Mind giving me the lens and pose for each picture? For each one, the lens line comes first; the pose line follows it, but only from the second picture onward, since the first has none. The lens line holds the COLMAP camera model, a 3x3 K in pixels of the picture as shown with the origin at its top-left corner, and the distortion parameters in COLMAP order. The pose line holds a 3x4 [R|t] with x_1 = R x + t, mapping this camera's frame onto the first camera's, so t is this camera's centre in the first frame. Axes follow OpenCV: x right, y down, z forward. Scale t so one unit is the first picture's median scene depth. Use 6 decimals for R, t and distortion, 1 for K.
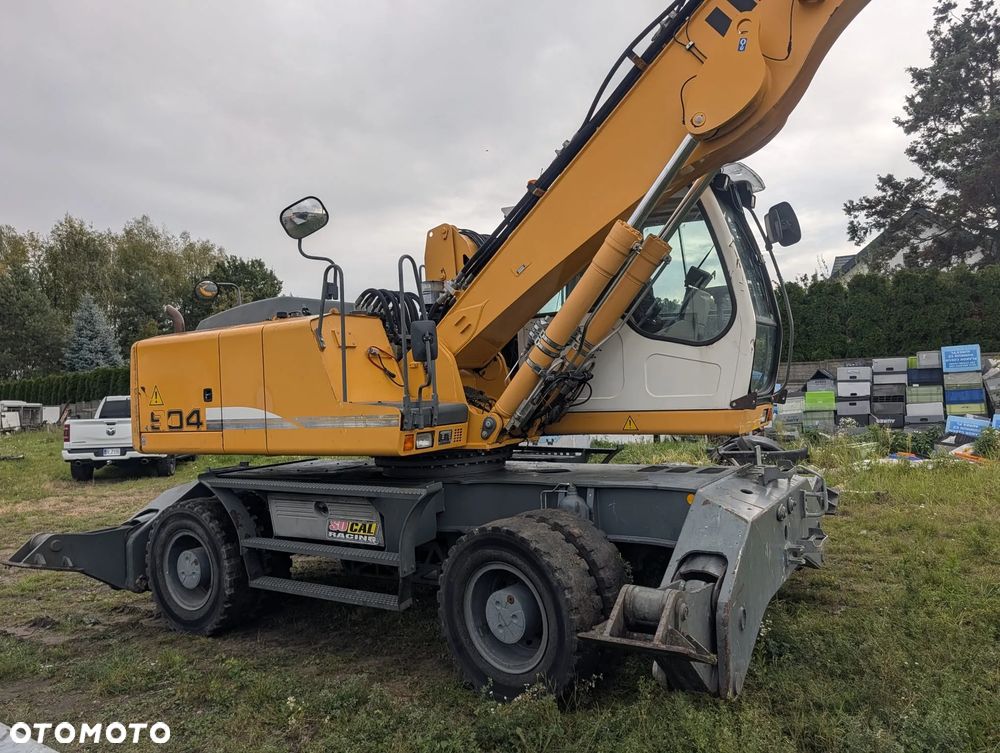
lens RADIAL K [[697.6, 0, 504.7], [0, 697.6, 391.5], [0, 0, 1]] dist [0.029342, -0.026339]
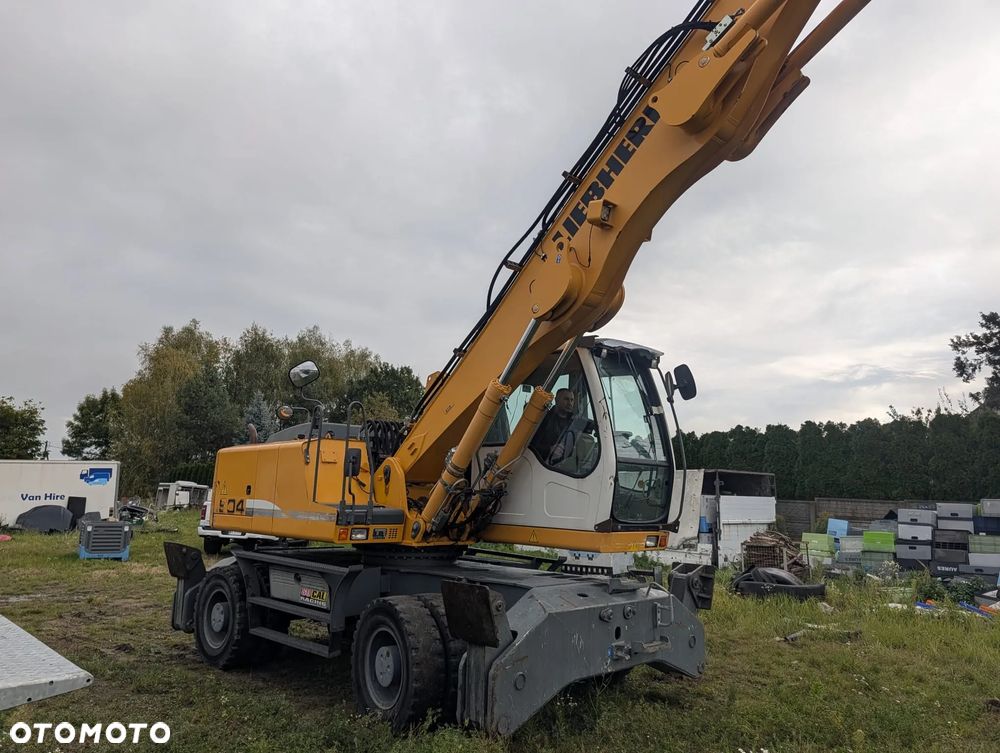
lens RADIAL K [[697.6, 0, 481.9], [0, 697.6, 400.0], [0, 0, 1]] dist [0.029342, -0.026339]
pose [[0.972464, 0.044175, -0.228829, 0.141527], [-0.076589, 0.987913, -0.134766, -0.008099], [0.220110, 0.148581, 0.964093, -0.109166]]
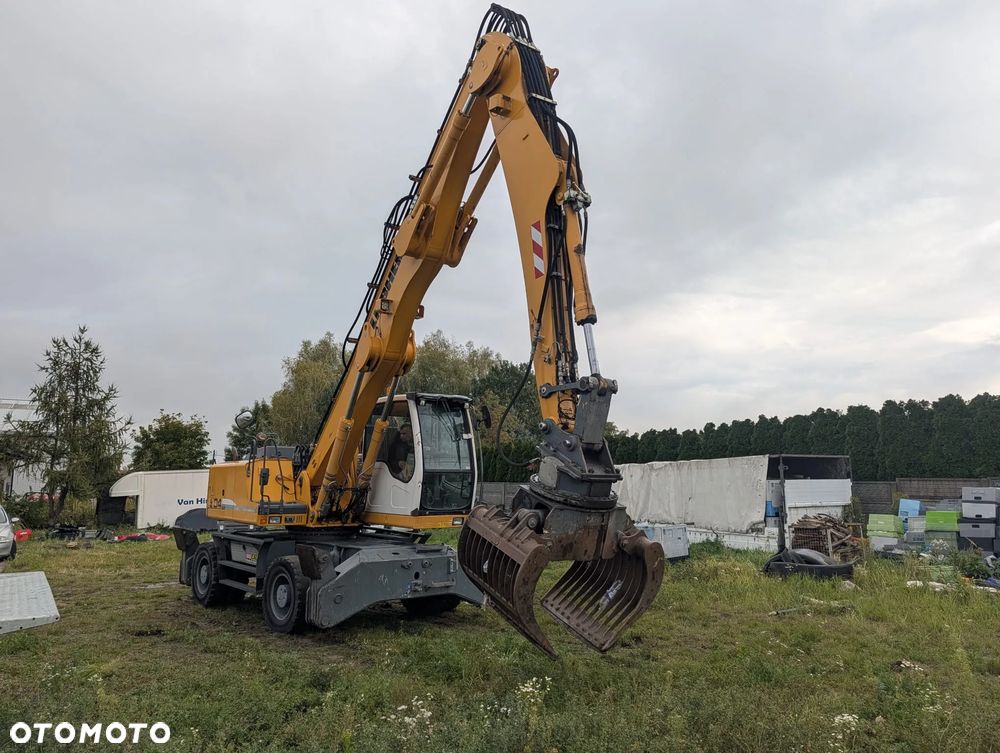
lens RADIAL K [[729.6, 0, 496.9], [0, 729.6, 382.2], [0, 0, 1]] dist [-0.016149, 0.023319]
pose [[0.910788, -0.018690, -0.412450, 0.487396], [-0.040268, 0.990191, -0.133792, -0.026545], [0.410905, 0.138465, 0.901102, -0.275859]]
